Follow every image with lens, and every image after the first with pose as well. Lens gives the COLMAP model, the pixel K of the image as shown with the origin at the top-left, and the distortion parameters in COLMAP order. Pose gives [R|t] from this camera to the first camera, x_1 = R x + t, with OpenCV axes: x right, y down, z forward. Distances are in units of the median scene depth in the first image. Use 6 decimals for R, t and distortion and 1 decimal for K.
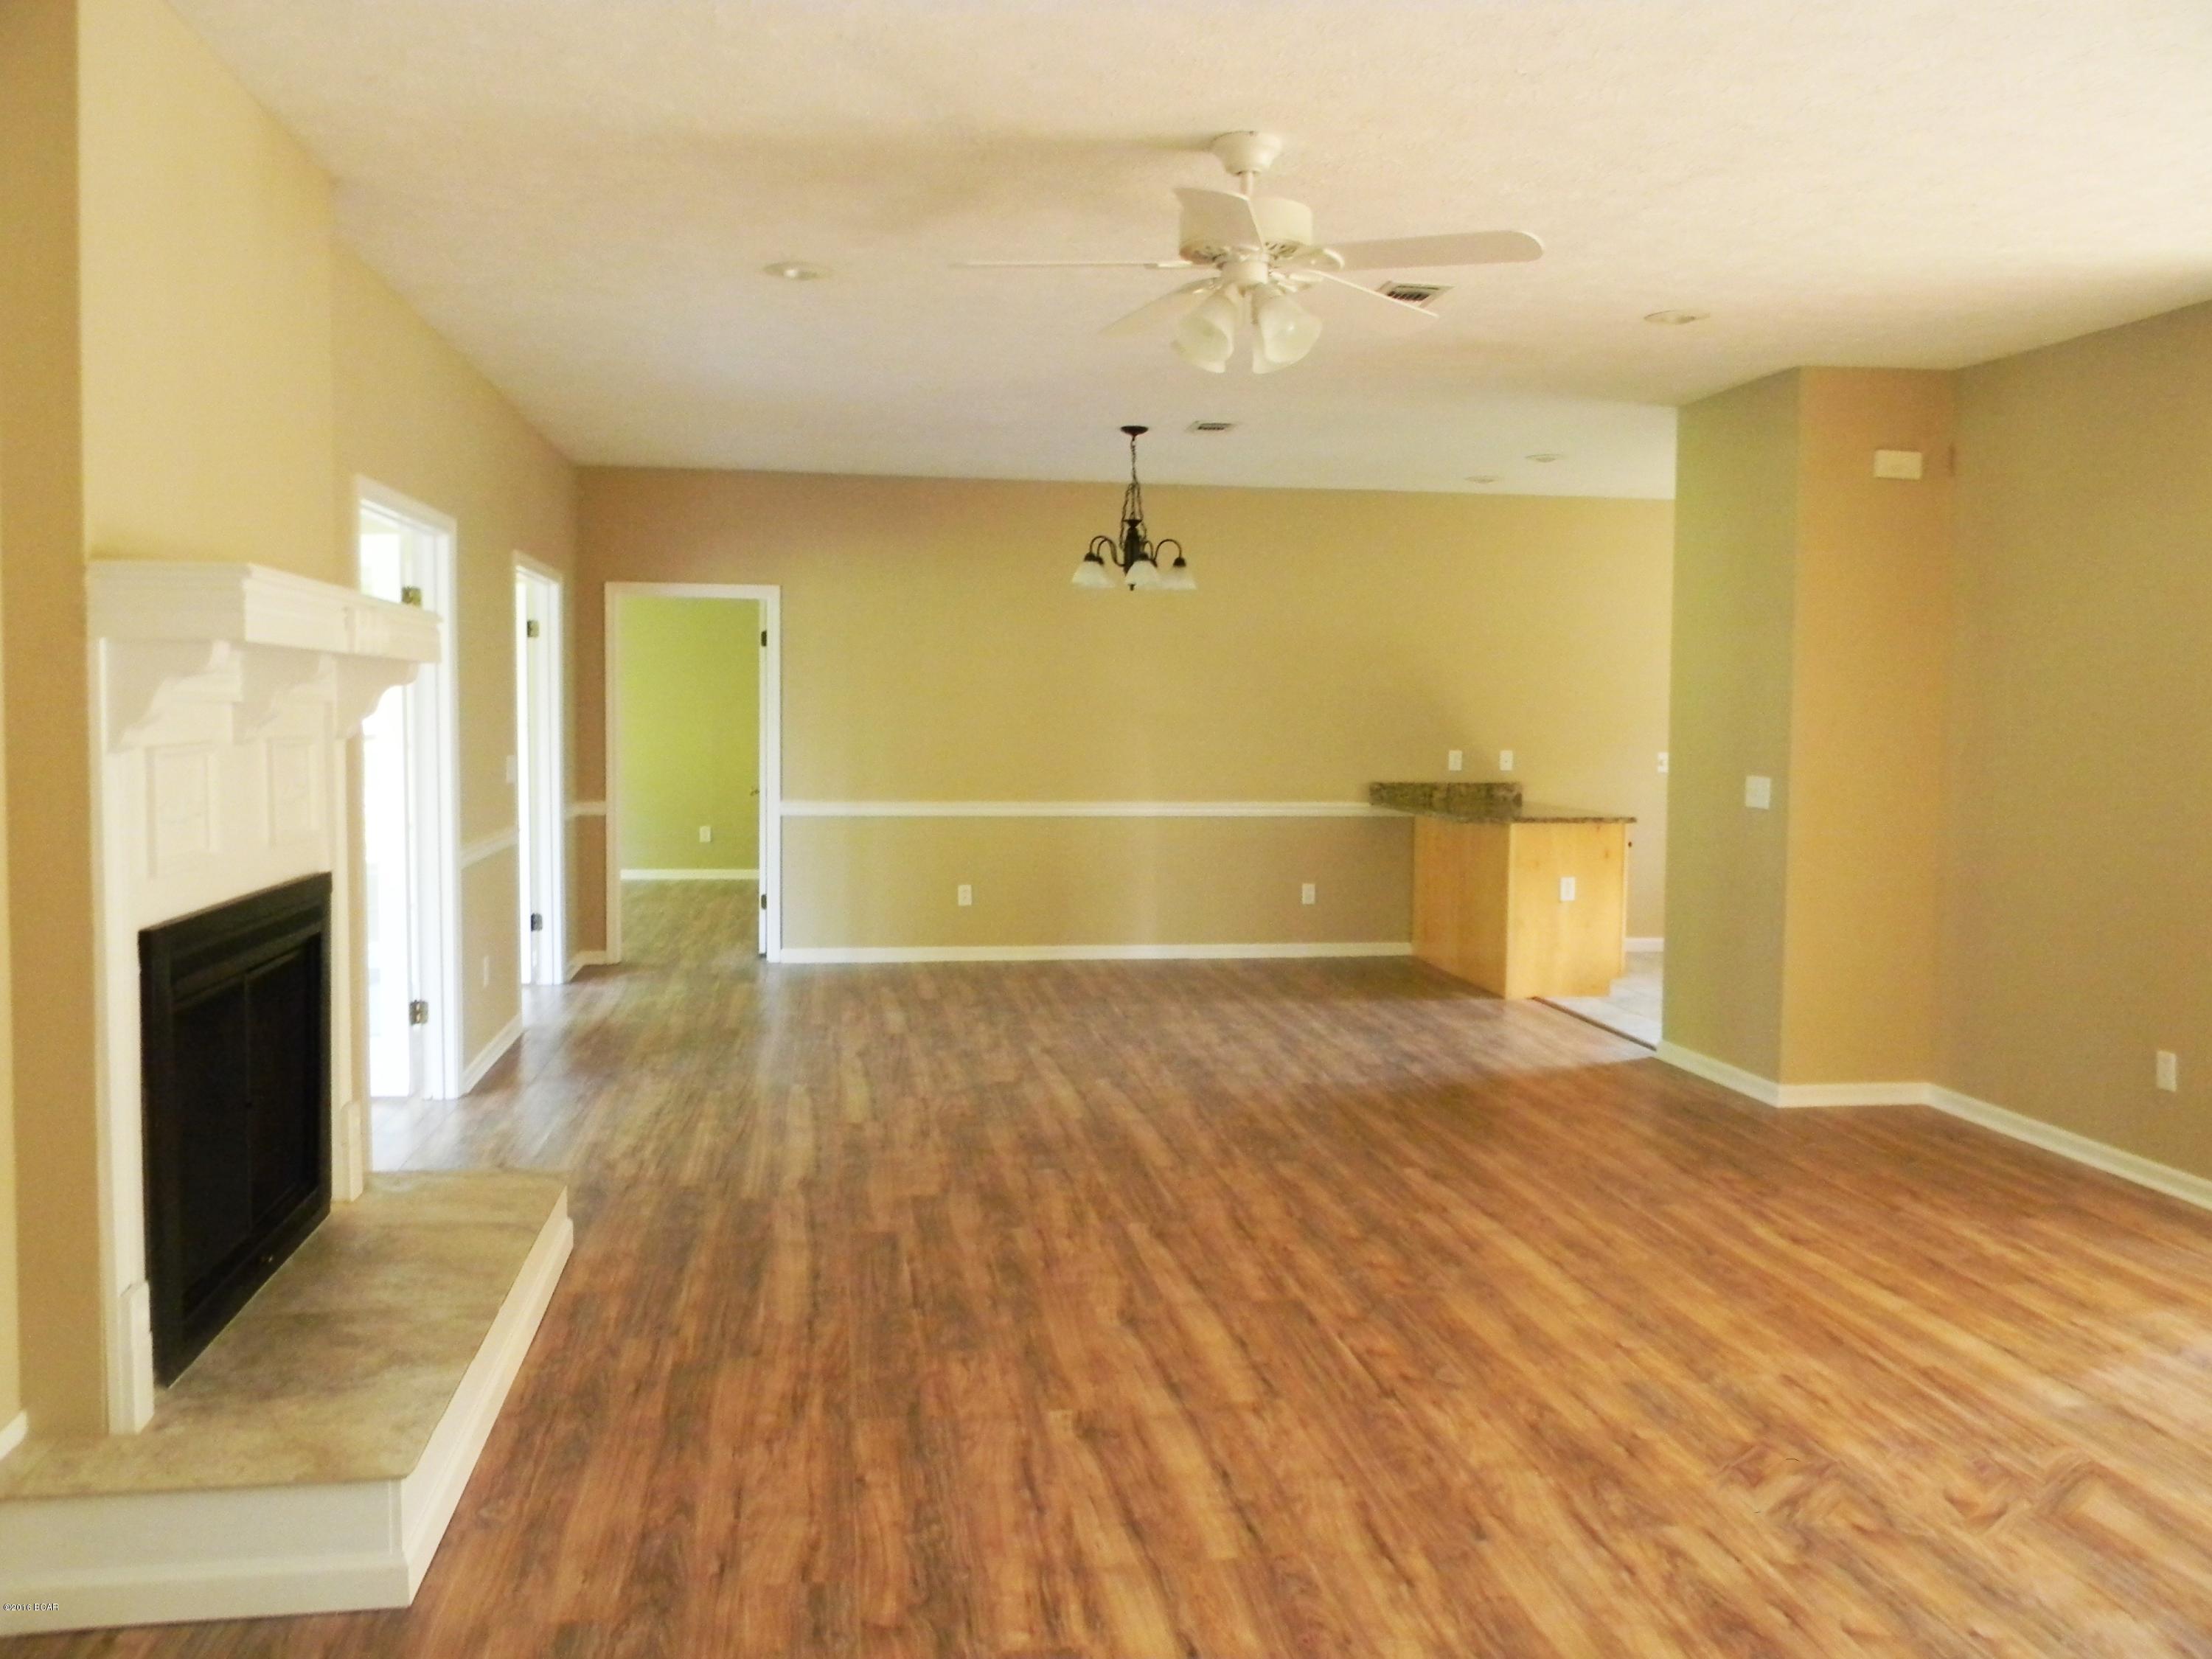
lens RADIAL K [[1767.4, 0, 1106.0], [0, 1767.4, 829.5], [0, 0, 1]] dist [0.001107, -0.000493]
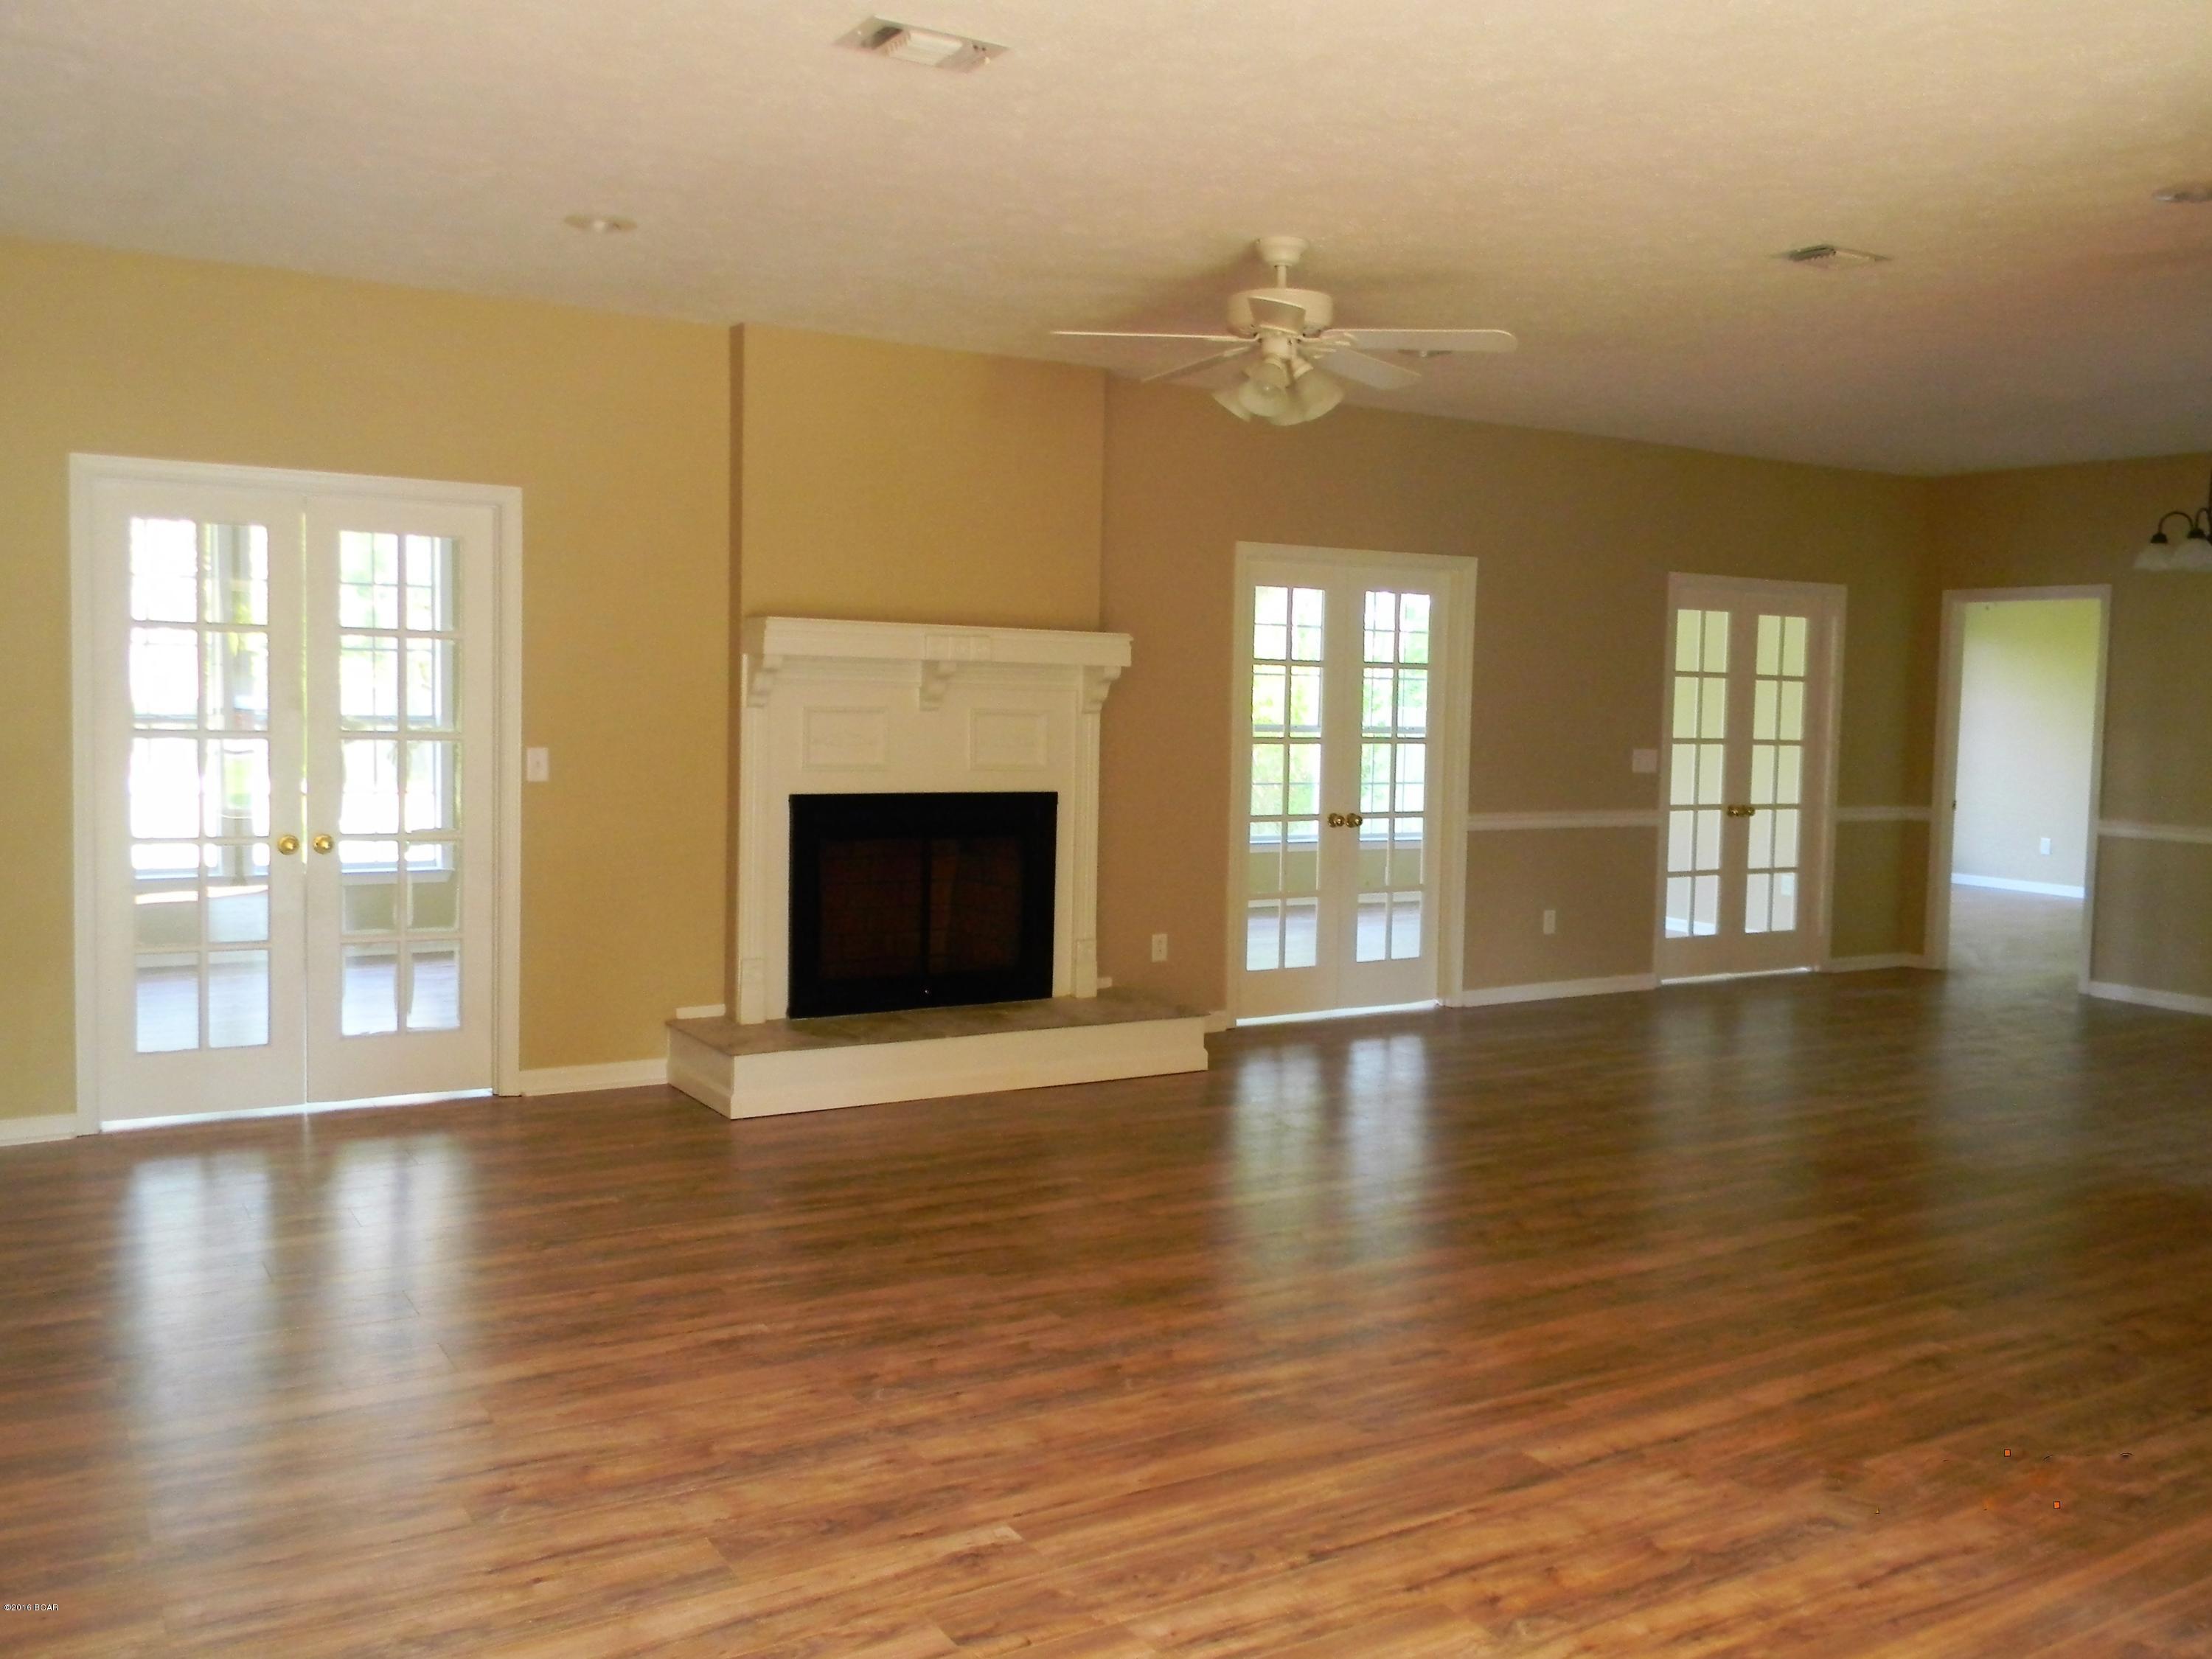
lens RADIAL K [[1838.3, 0, 1097.4], [0, 1838.3, 797.7], [0, 0, 1]] dist [0.001300, 0.005734]
pose [[0.378239, 0.049205, -0.924399, 1.233579], [-0.081486, 0.996480, 0.019700, -0.009394], [0.922115, 0.067874, 0.380917, 0.388367]]
